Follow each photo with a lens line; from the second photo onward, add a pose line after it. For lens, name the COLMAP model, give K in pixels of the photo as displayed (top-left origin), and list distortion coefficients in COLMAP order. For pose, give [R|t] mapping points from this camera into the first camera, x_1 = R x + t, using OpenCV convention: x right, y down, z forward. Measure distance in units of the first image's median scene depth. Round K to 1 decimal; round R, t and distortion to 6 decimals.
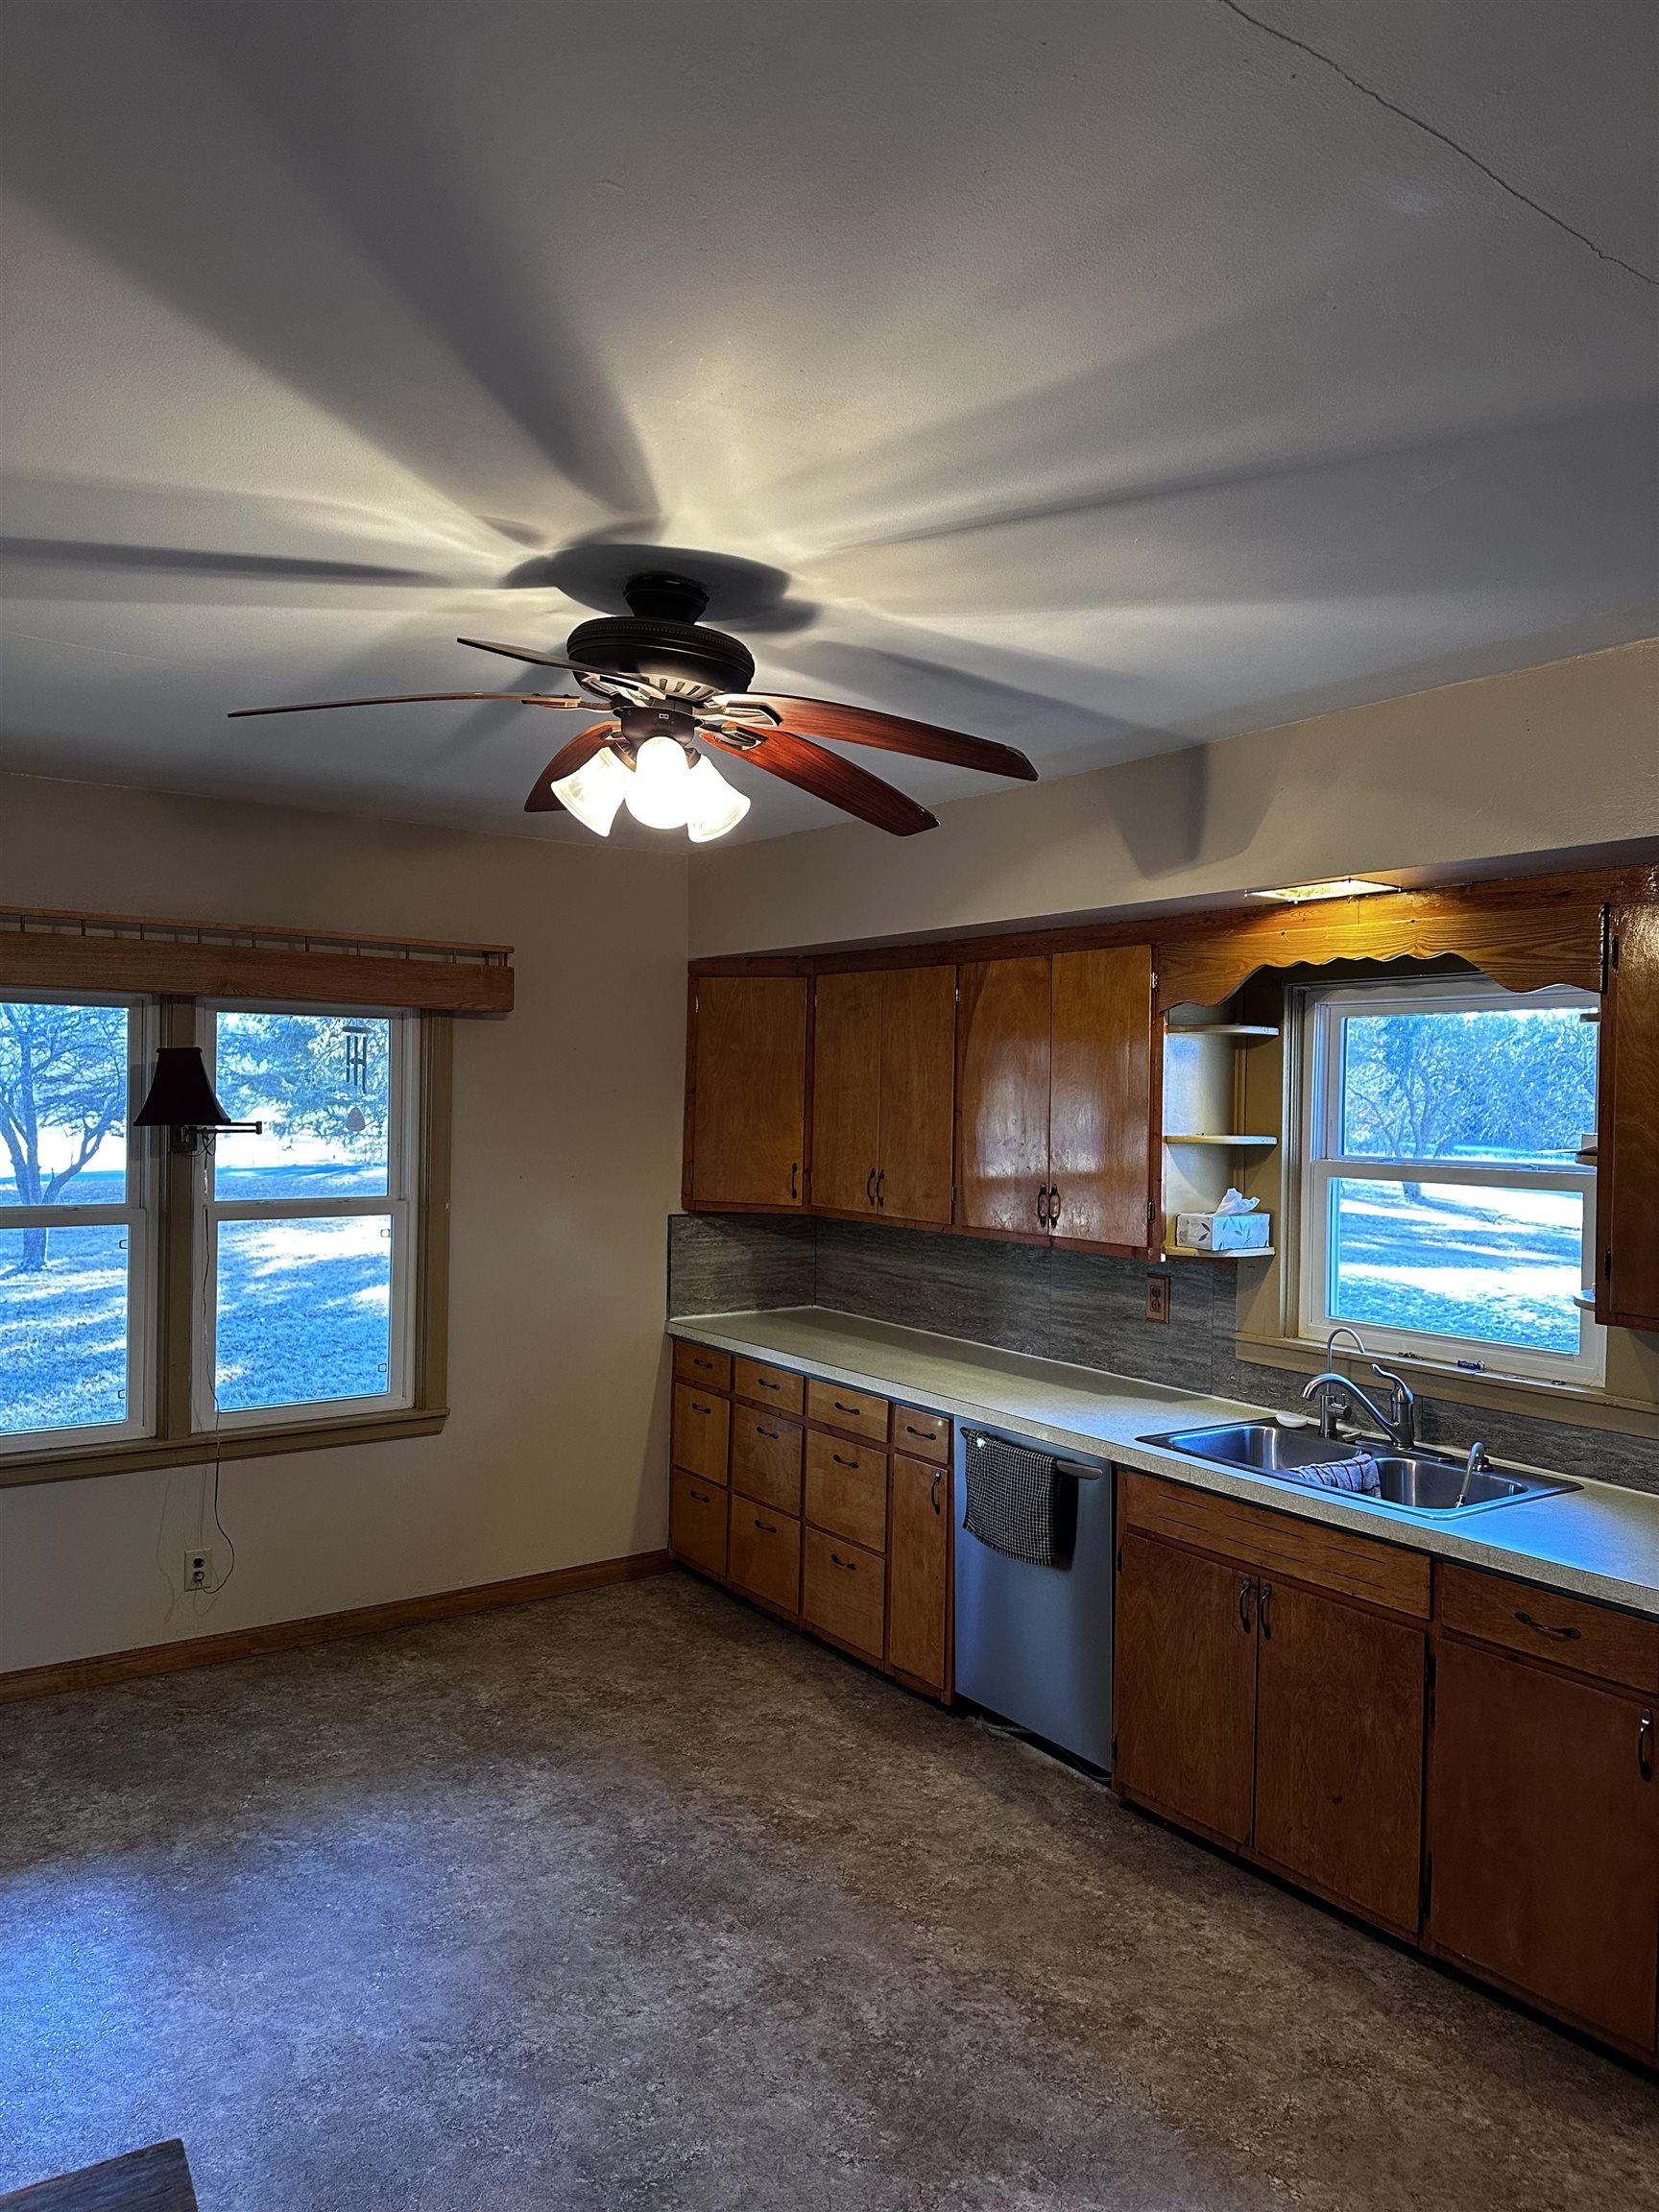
lens RADIAL K [[1557.3, 0, 835.2], [0, 1557.3, 1100.5], [0, 0, 1]] dist [0.022019, -0.017229]
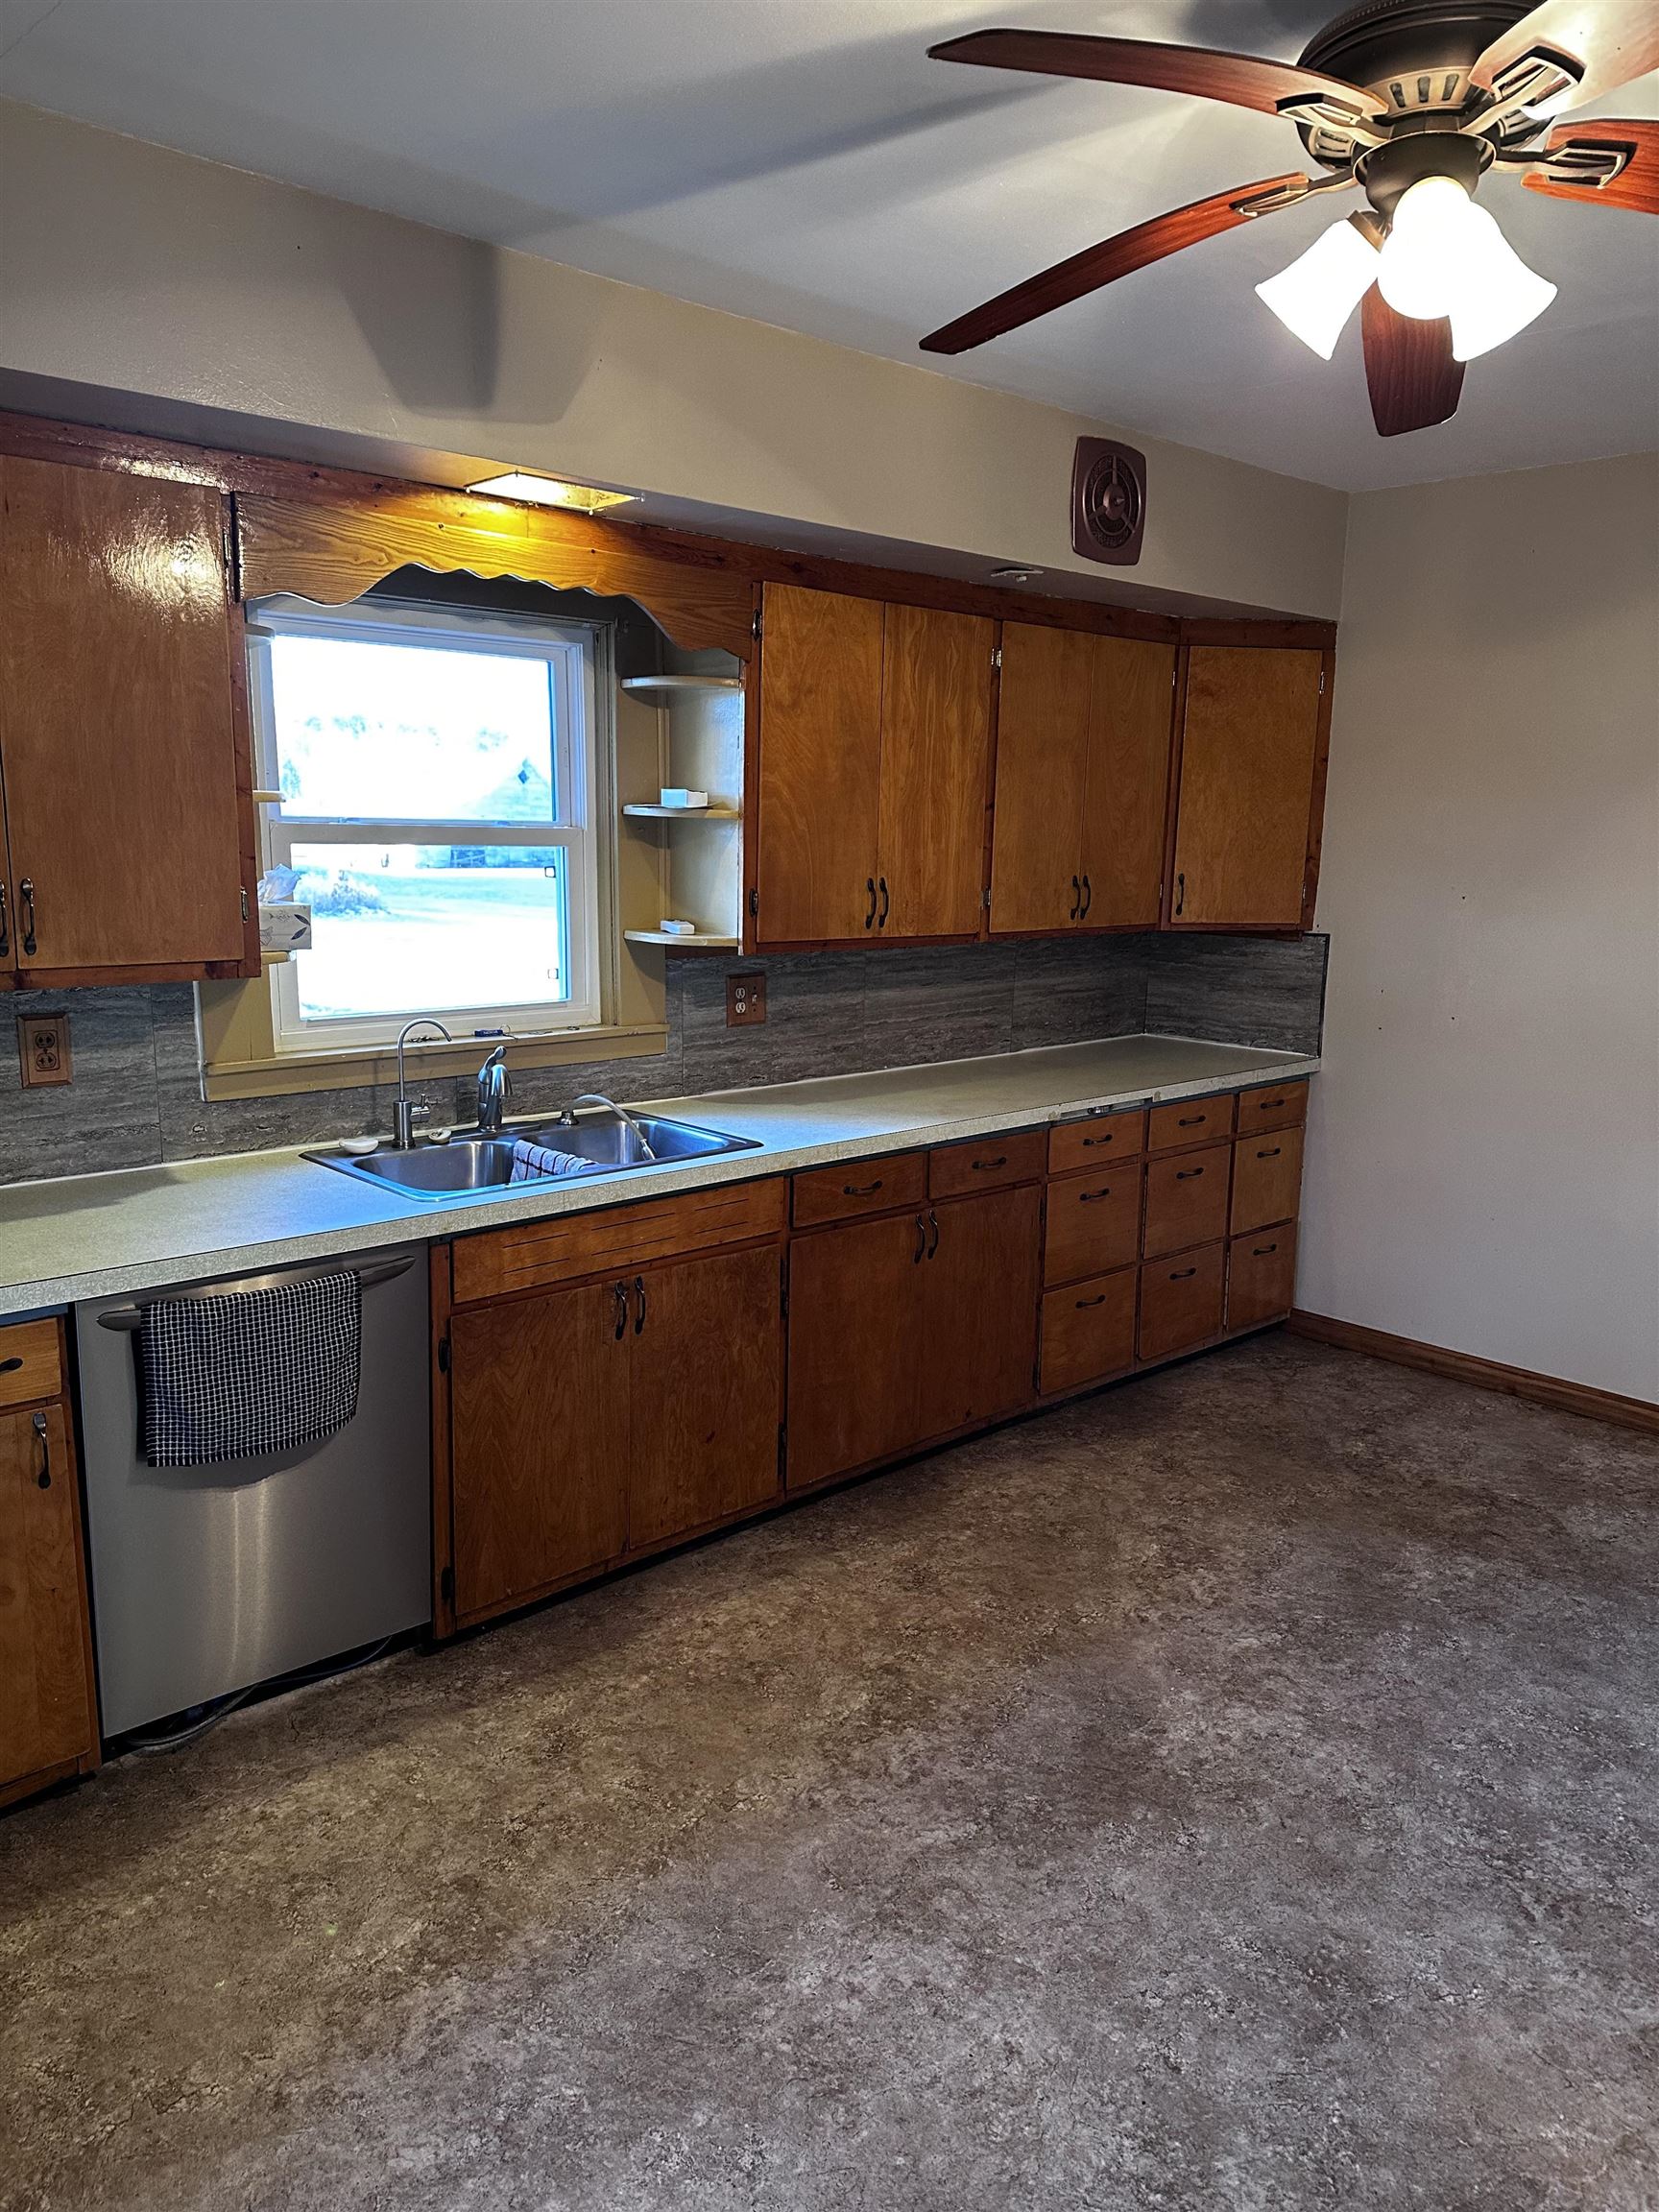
lens RADIAL K [[1557.3, 0, 834.6], [0, 1557.3, 1112.8], [0, 0, 1]] dist [0.022019, -0.017229]
pose [[-0.113584, -0.220678, 0.968710, -0.618875], [-0.010842, 0.975238, 0.220894, 0.006512], [-0.993469, 0.014587, -0.113164, 0.993578]]
